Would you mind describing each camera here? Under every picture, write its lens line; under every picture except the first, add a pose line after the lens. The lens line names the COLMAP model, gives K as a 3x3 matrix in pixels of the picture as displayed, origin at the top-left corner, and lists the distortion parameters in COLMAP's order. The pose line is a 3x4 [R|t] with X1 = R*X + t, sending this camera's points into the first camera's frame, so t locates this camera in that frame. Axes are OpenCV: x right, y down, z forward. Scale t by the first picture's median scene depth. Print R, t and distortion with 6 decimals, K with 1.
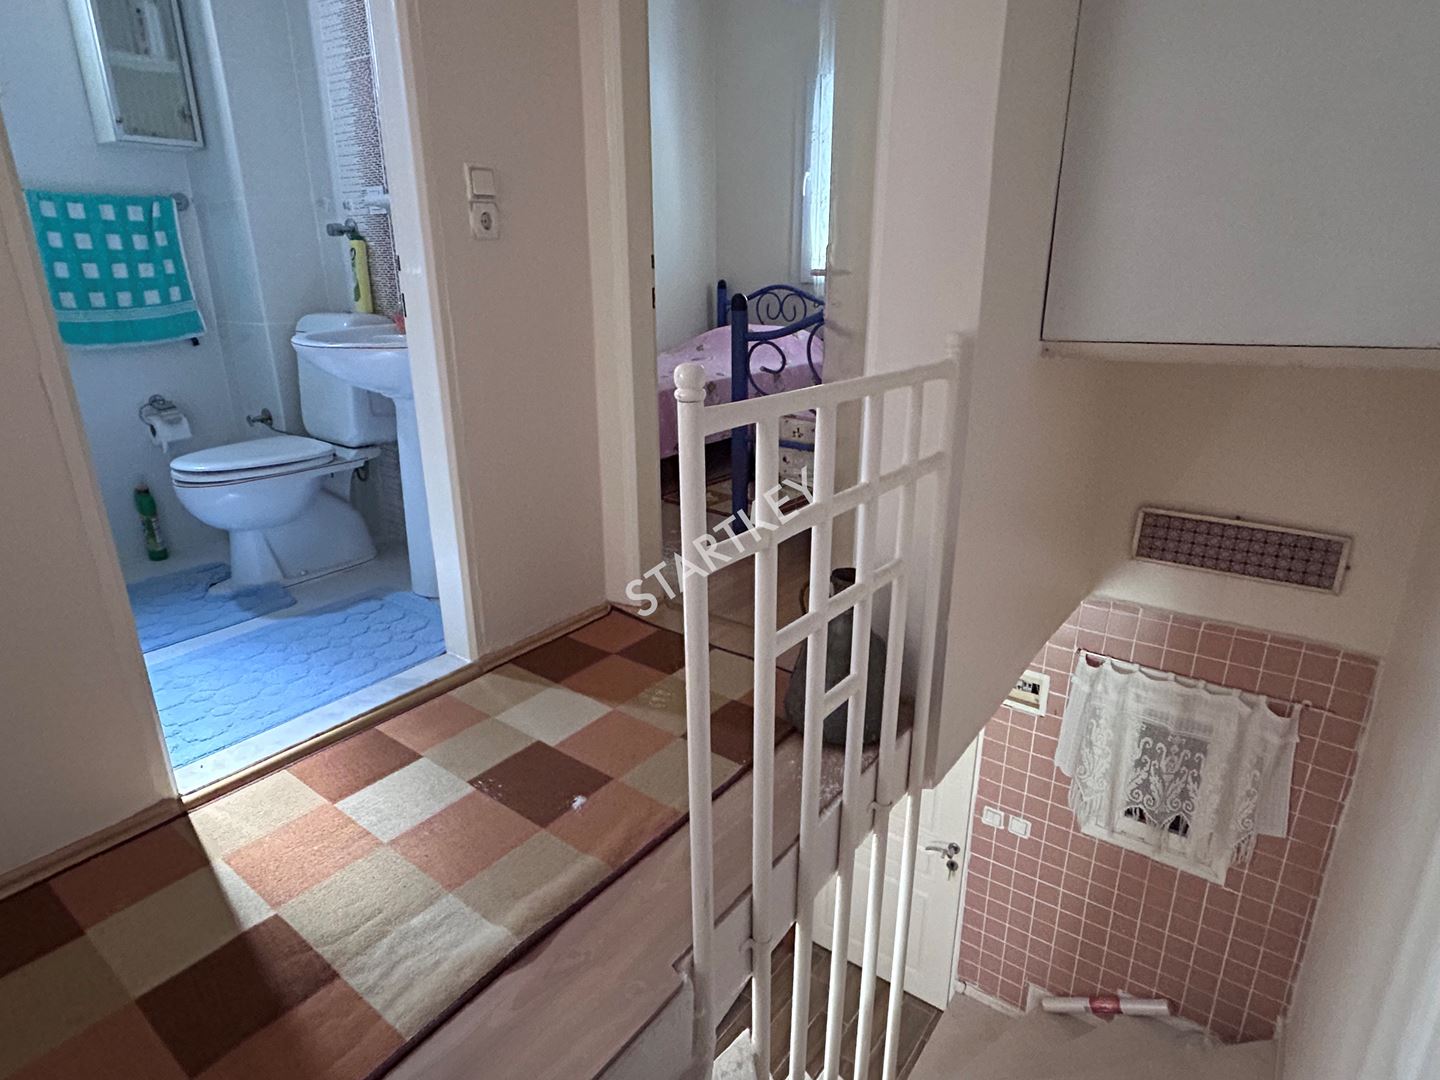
lens RADIAL K [[812.9, 0, 719.0], [0, 812.9, 538.2], [0, 0, 1]] dist [-0.012595, 0.003564]
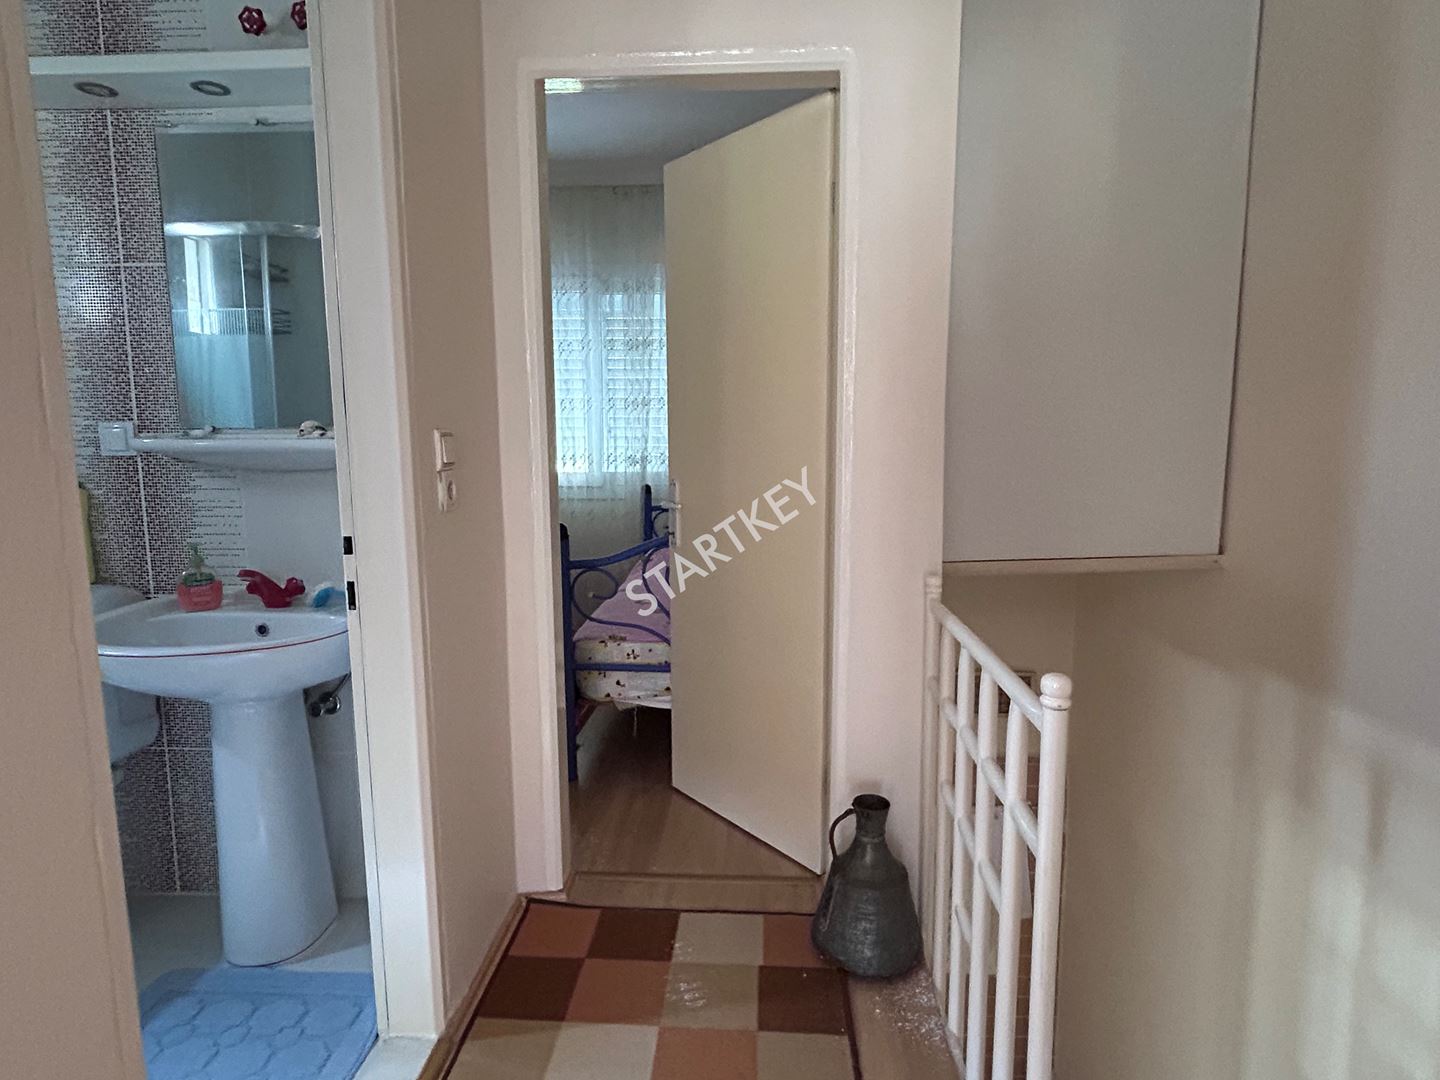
lens RADIAL K [[812.9, 0, 721.8], [0, 812.9, 538.9], [0, 0, 1]] dist [-0.012595, 0.003564]
pose [[0.835432, -0.078589, 0.543946, -0.359470], [0.181344, 0.973712, -0.137840, -0.117773], [-0.518814, 0.213797, 0.827721, 0.103060]]
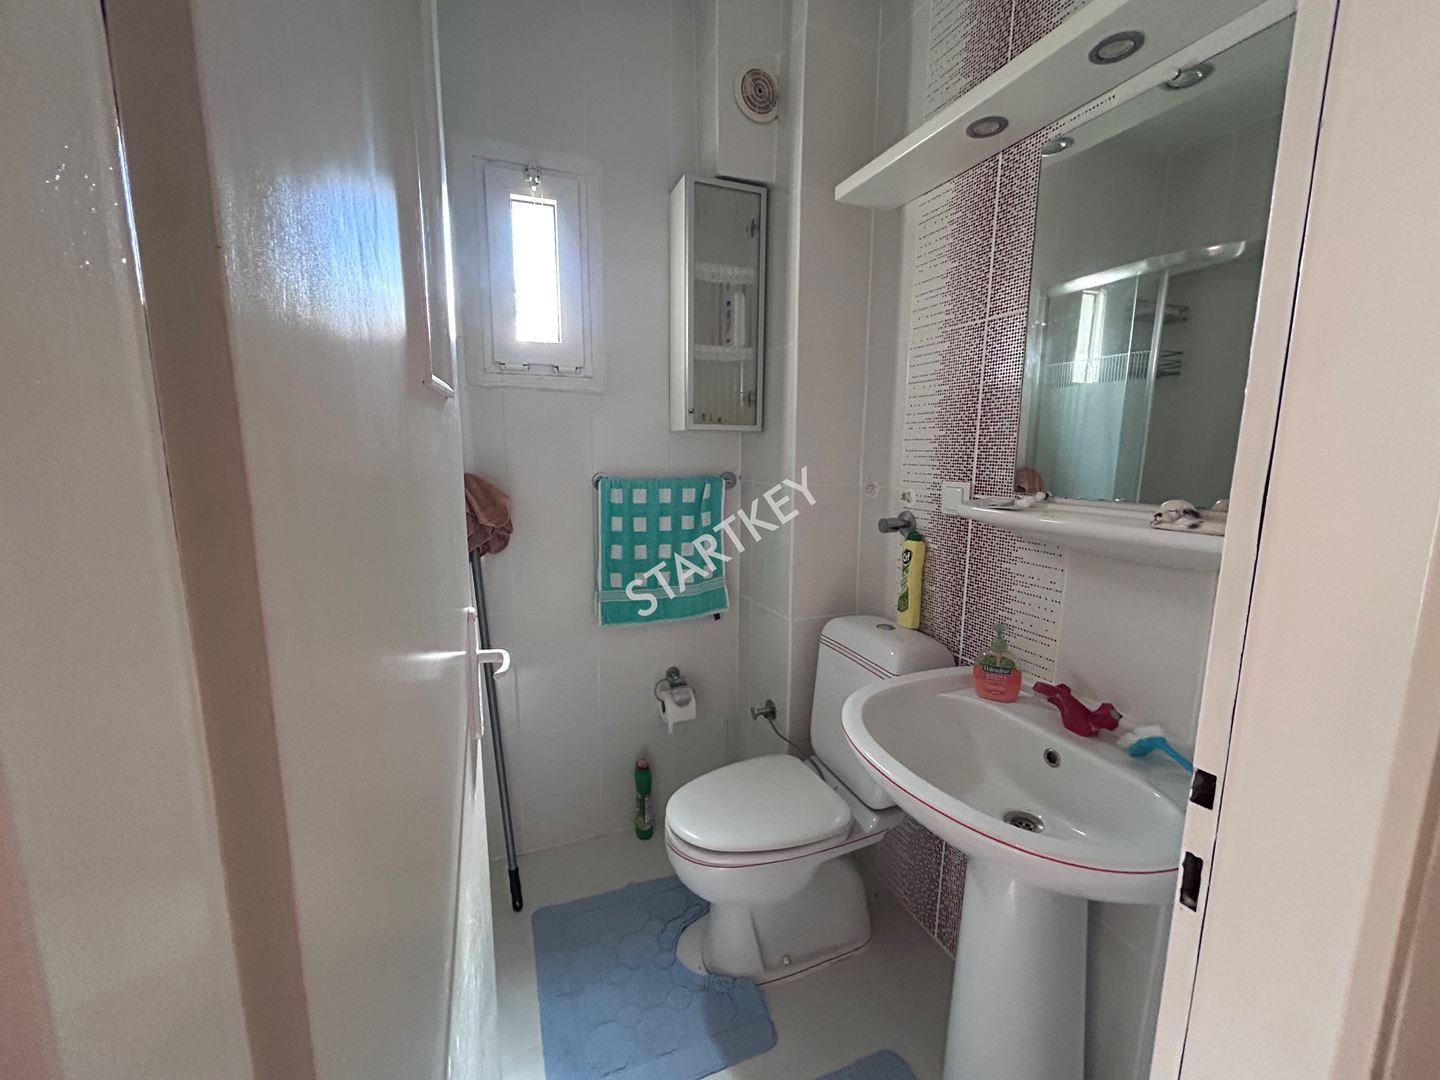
lens RADIAL K [[583.0, 0, 713.7], [0, 583.0, 538.1], [0, 0, 1]] dist [0.003039, -0.000224]
pose [[0.848123, 0.085581, -0.522842, -0.317528], [-0.178076, 0.975499, -0.129190, -0.262612], [0.498976, 0.202674, 0.842583, 0.422263]]
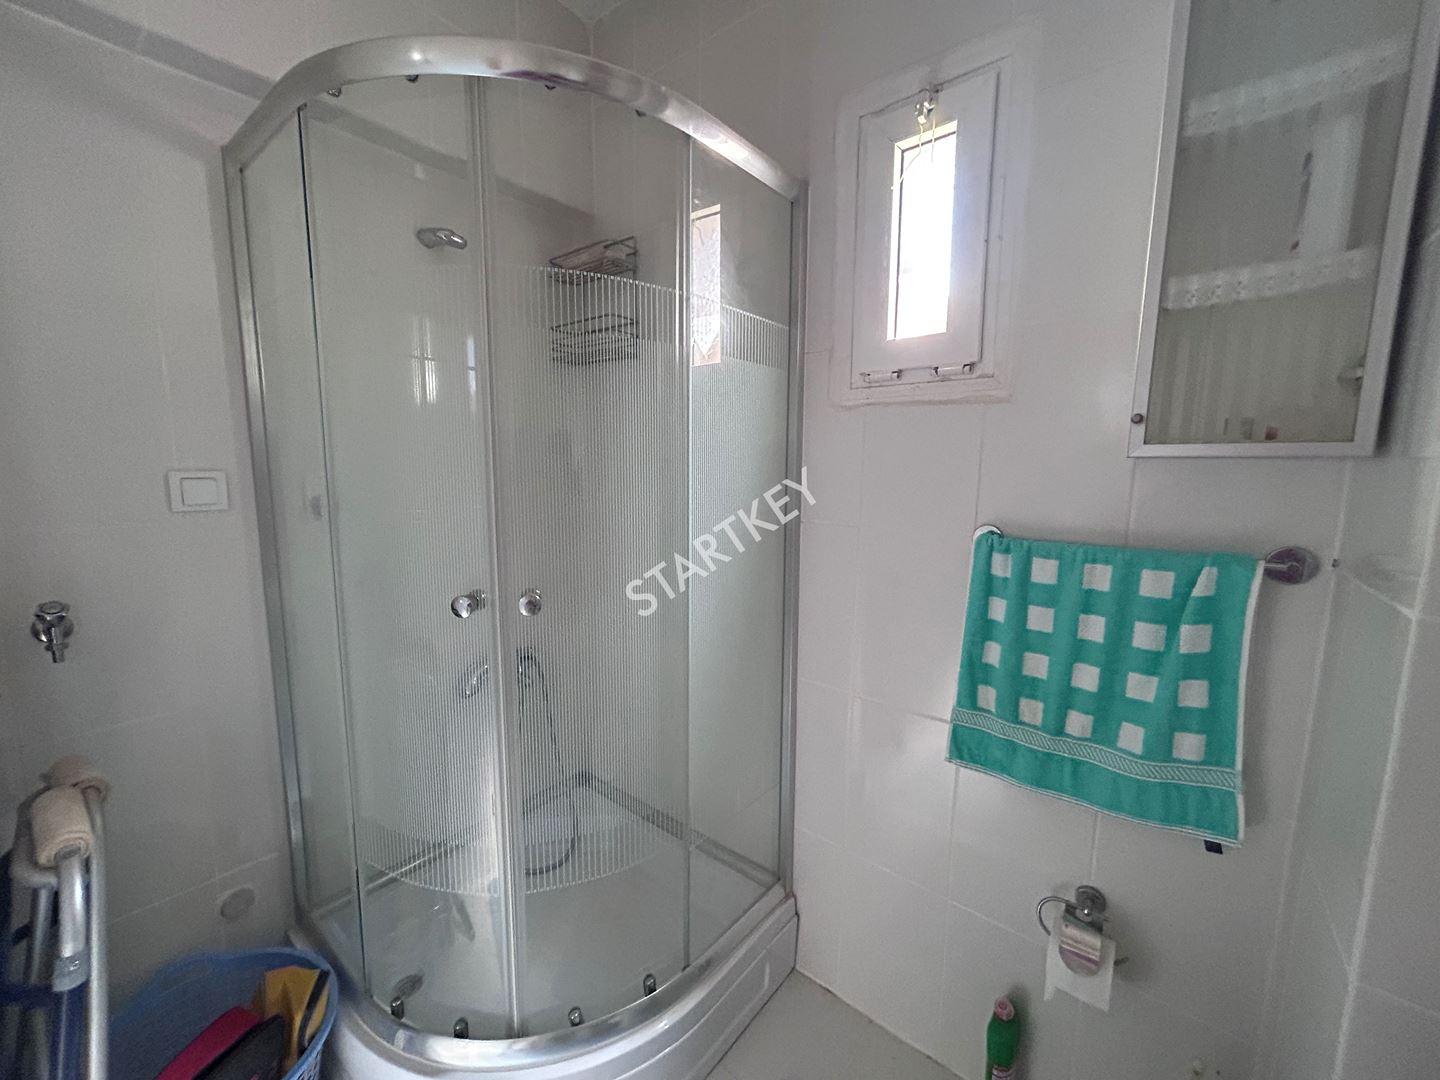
lens RADIAL K [[583.0, 0, 718.0], [0, 583.0, 544.7], [0, 0, 1]] dist [0.003039, -0.000224]
pose [[-0.067343, 0.133341, -0.988780, -0.348652], [-0.335706, 0.930218, 0.148308, -0.384659], [0.939556, 0.341927, -0.017881, 0.738382]]
